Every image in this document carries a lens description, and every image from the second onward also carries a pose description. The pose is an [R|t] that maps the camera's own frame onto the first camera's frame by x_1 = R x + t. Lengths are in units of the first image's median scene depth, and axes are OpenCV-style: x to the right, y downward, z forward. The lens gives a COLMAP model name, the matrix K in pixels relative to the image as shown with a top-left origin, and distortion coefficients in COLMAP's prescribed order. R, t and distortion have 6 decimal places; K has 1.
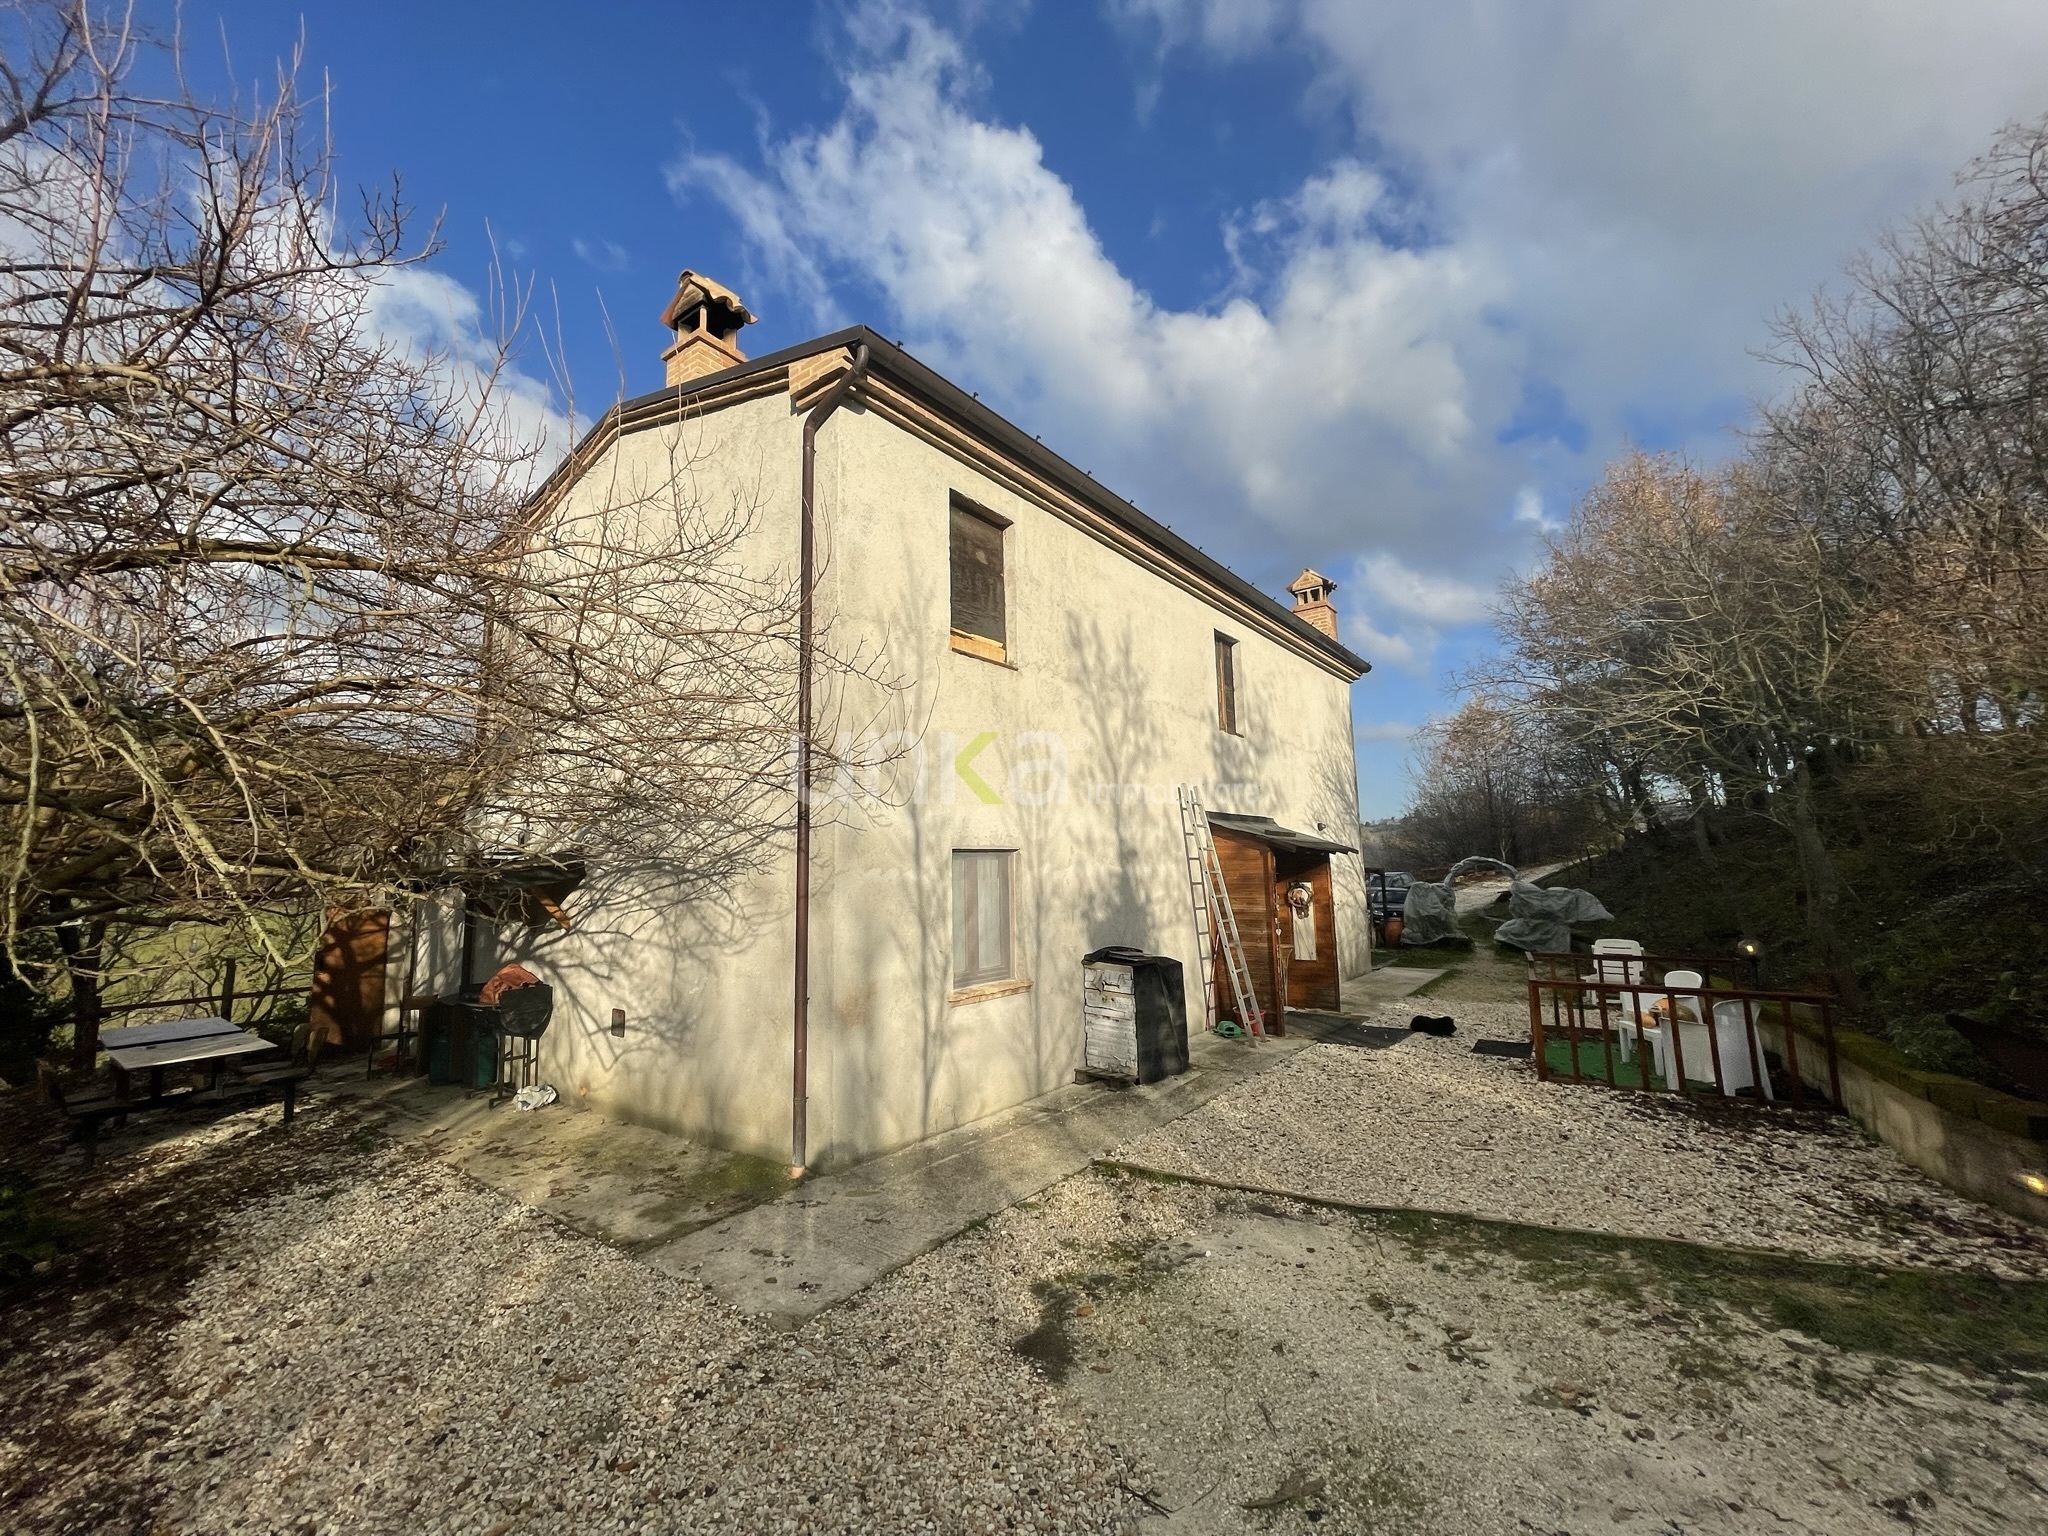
lens RADIAL K [[823.2, 0, 1027.2], [0, 823.2, 770.6], [0, 0, 1]] dist [-0.002043, -0.002165]
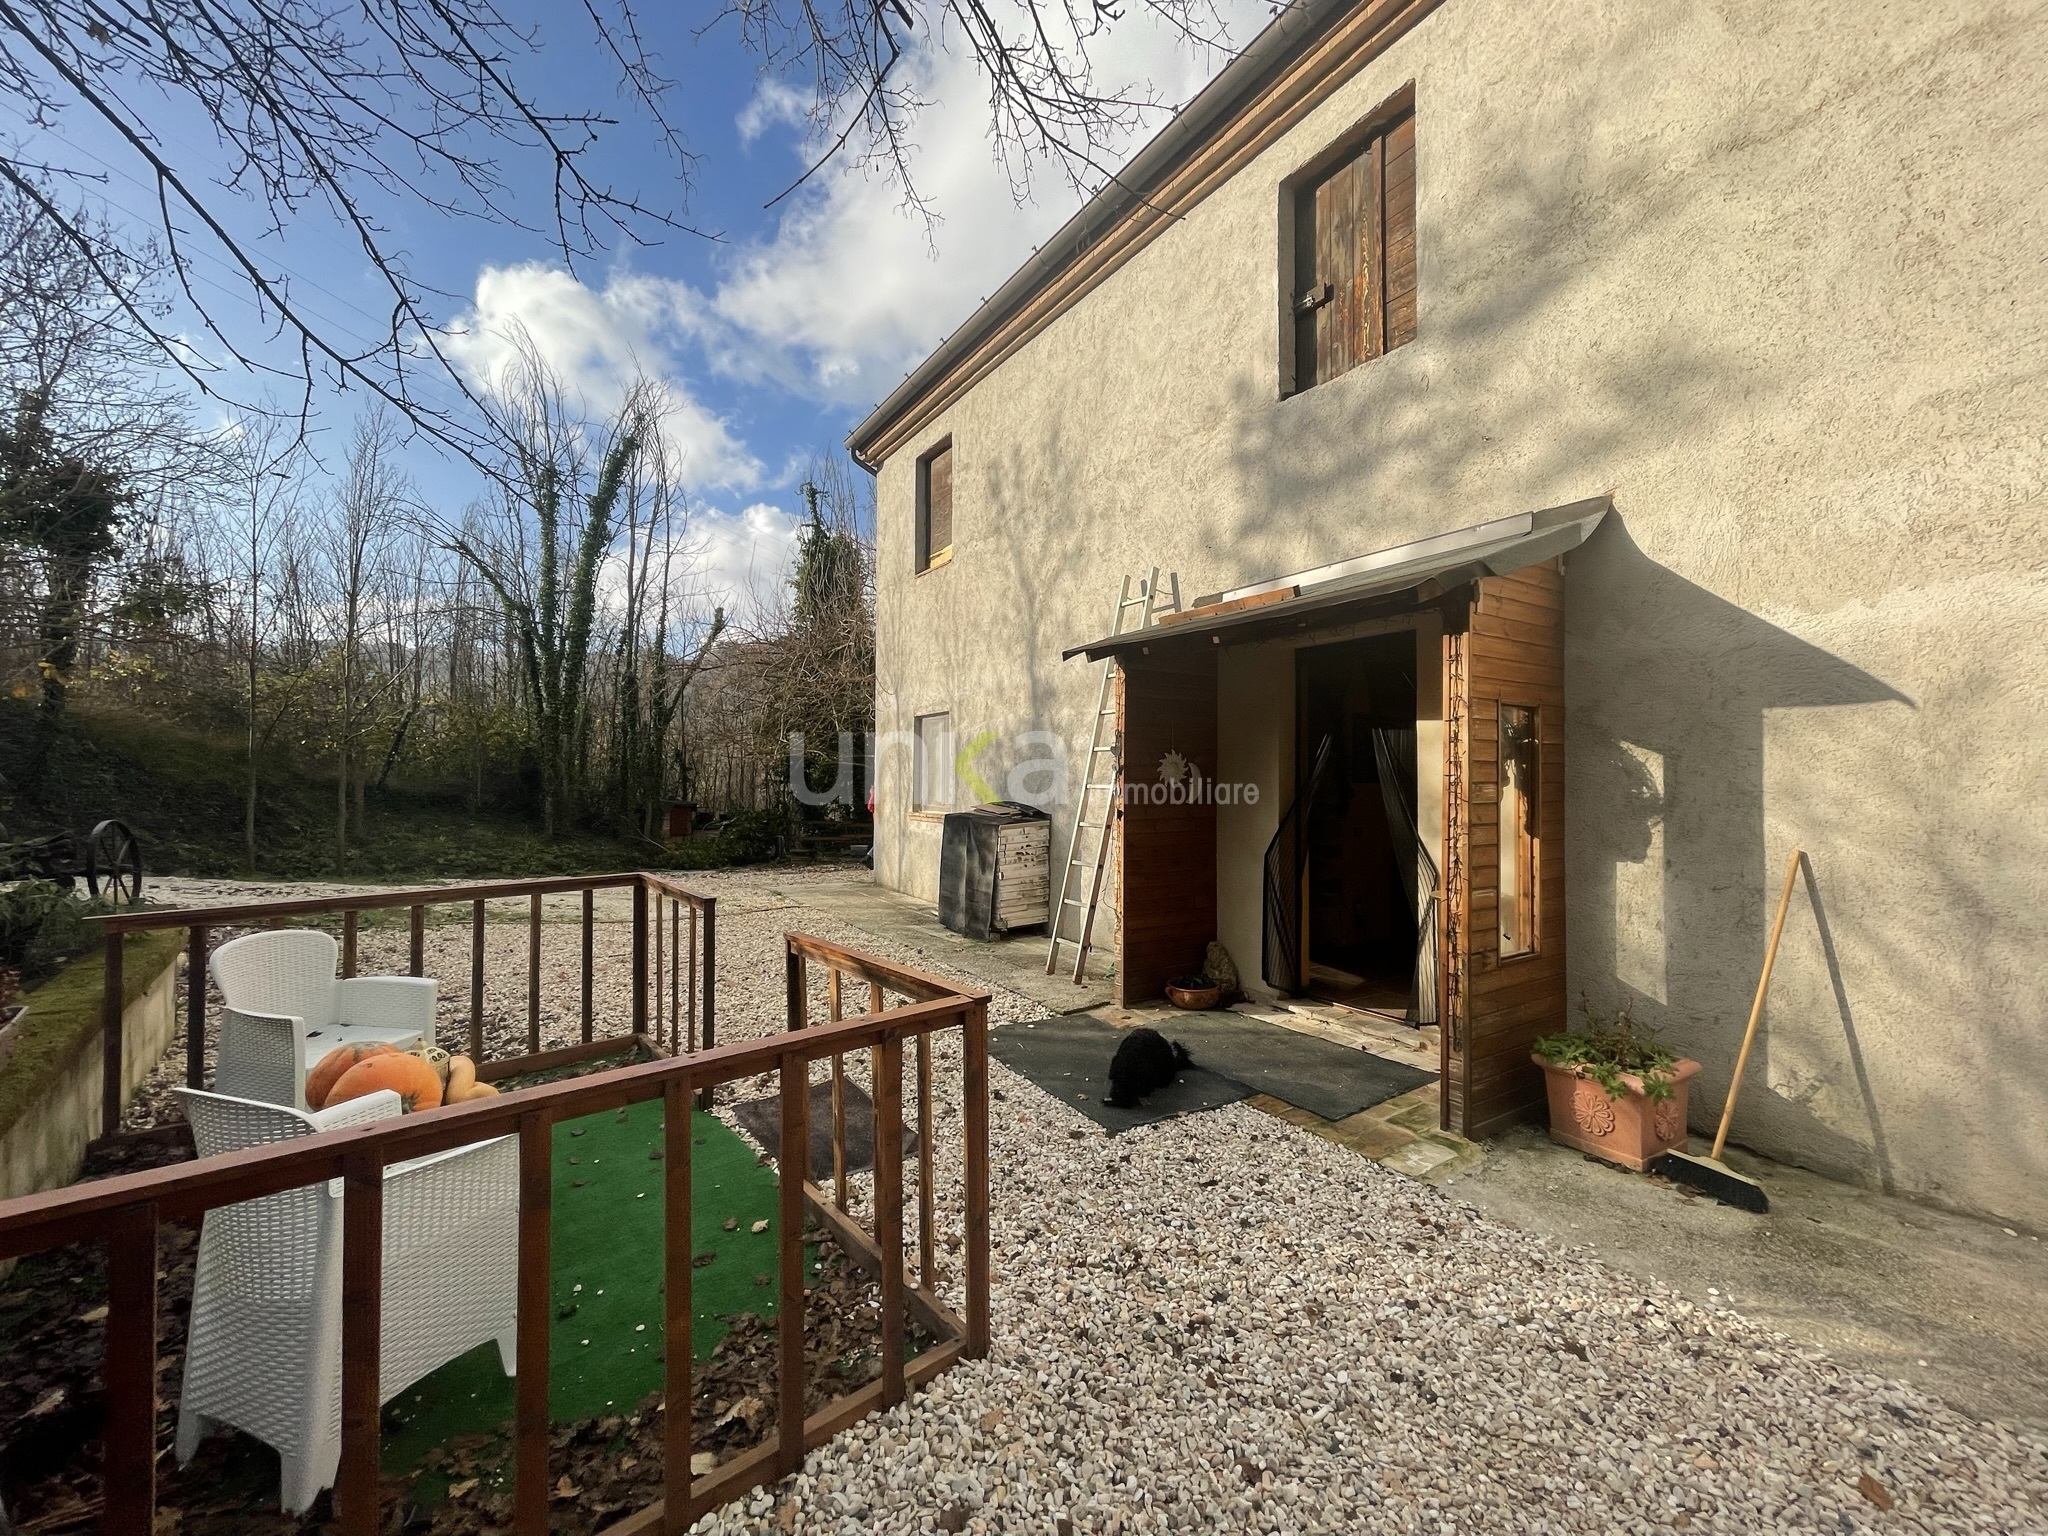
lens RADIAL K [[823.2, 0, 1024.0], [0, 823.2, 768.6], [0, 0, 1]] dist [-0.002043, -0.002165]
pose [[-0.361707, 0.009898, -0.932239, 1.286647], [0.121979, 0.991850, -0.036797, 0.286535], [0.924278, -0.127023, -0.359967, 1.790801]]
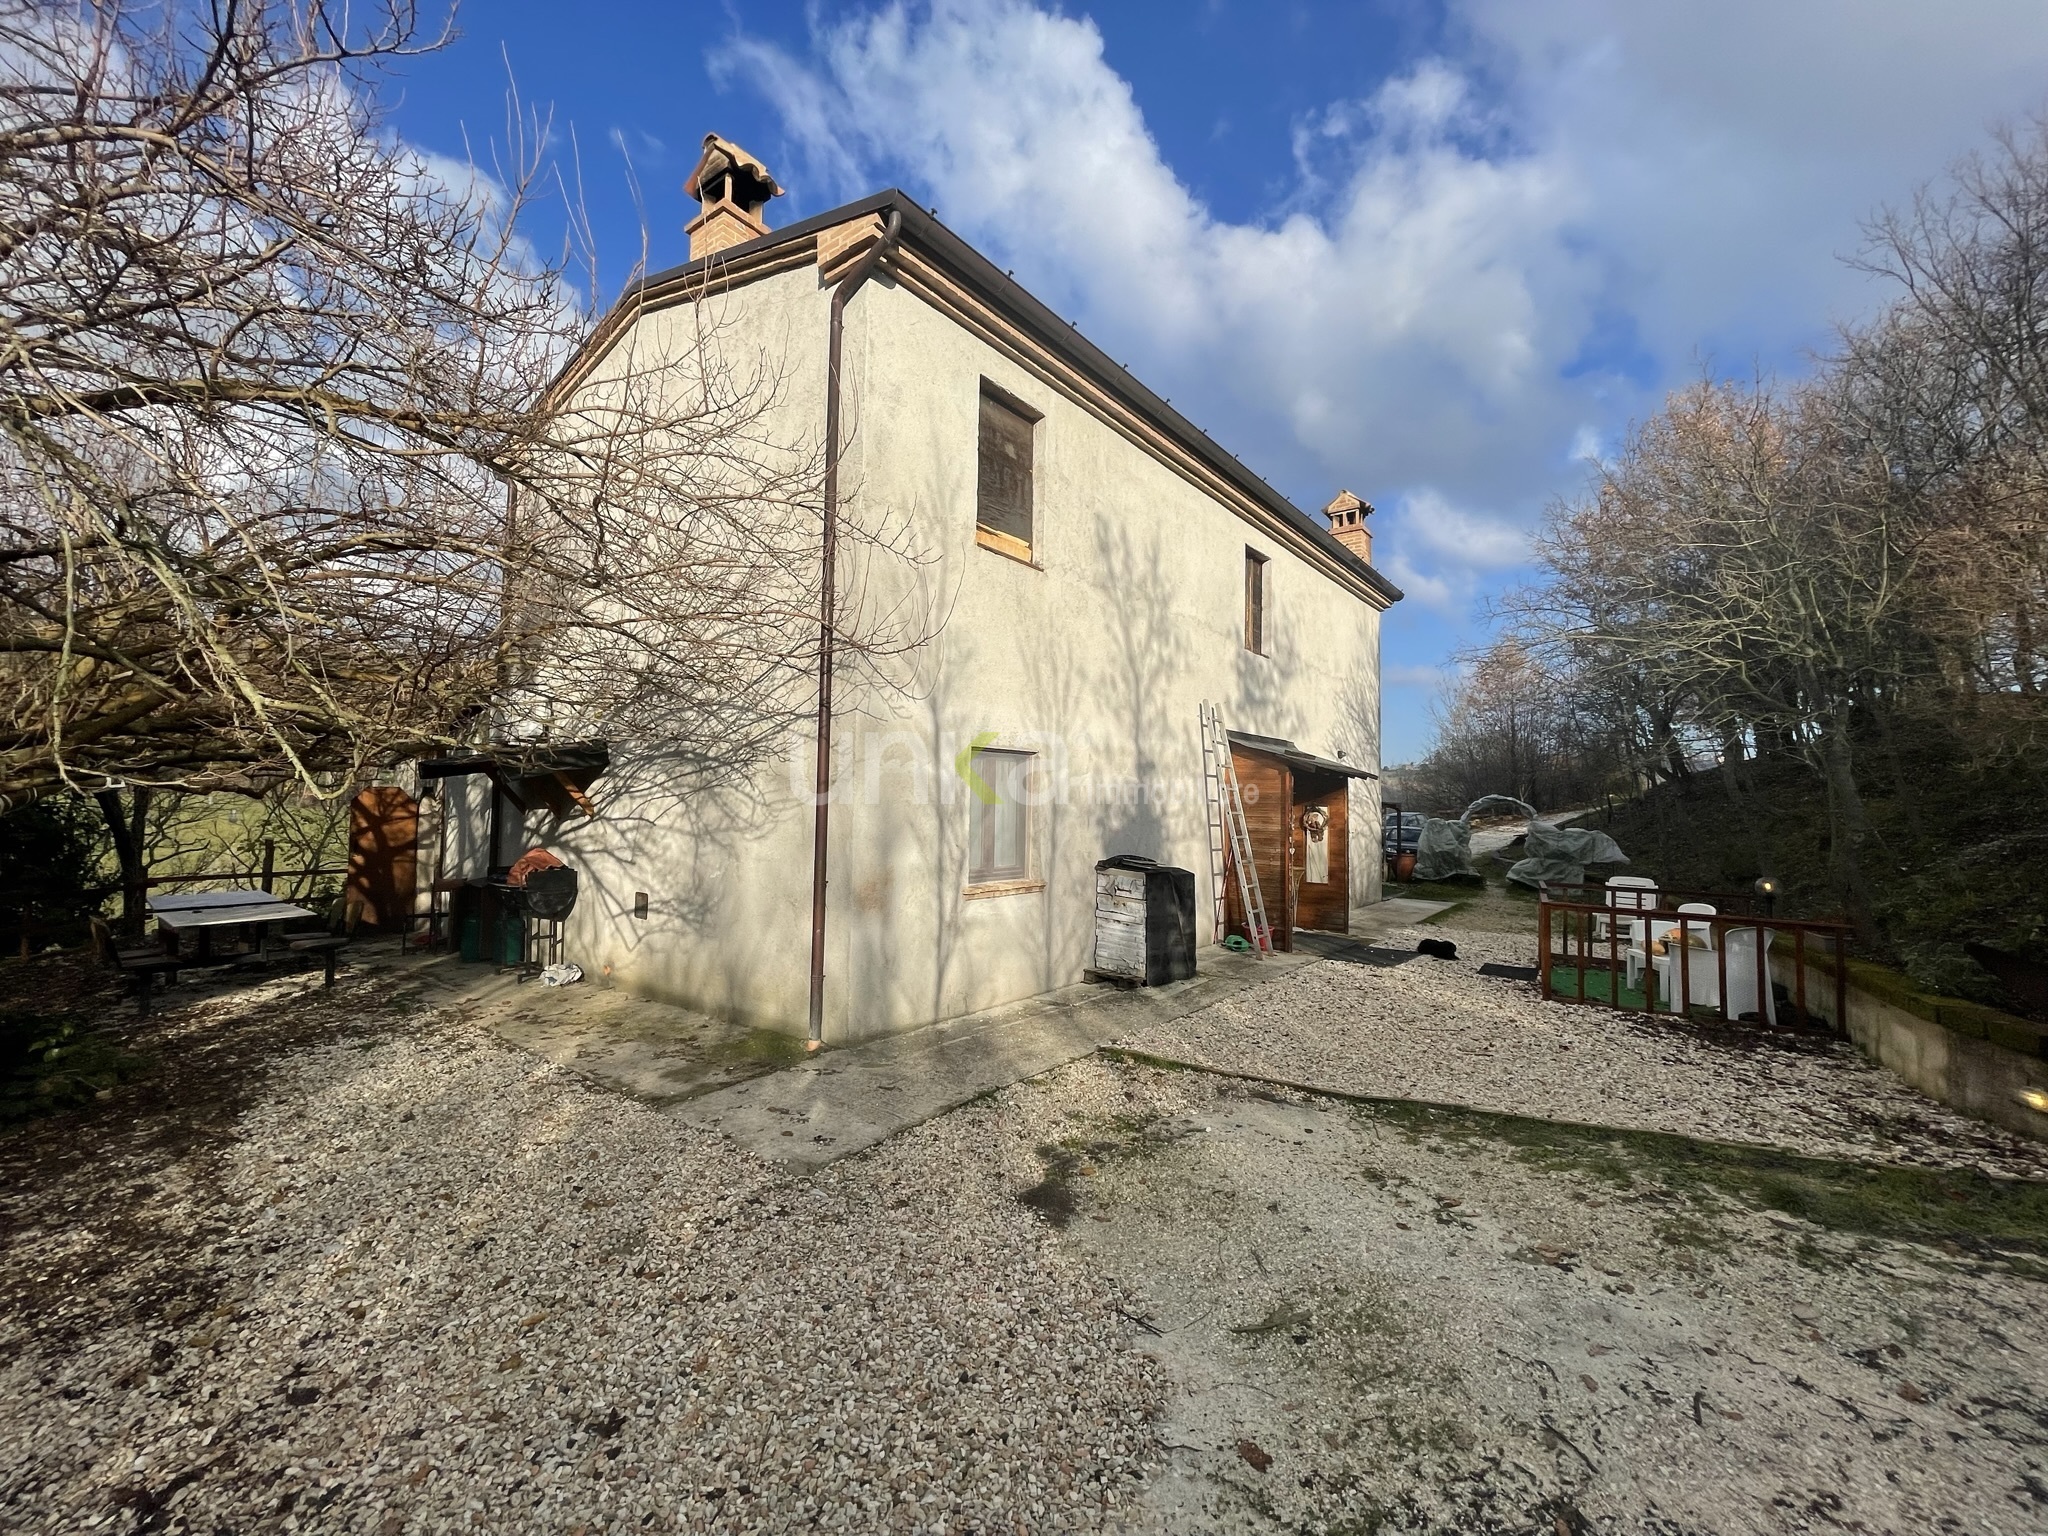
lens RADIAL K [[823.2, 0, 1026.9], [0, 823.2, 773.1], [0, 0, 1]] dist [-0.002043, -0.002165]
pose [[0.999066, 0.038636, -0.019359, -0.003317], [-0.036881, 0.995784, 0.083985, 0.044227], [0.022522, -0.083193, 0.996279, 0.000874]]
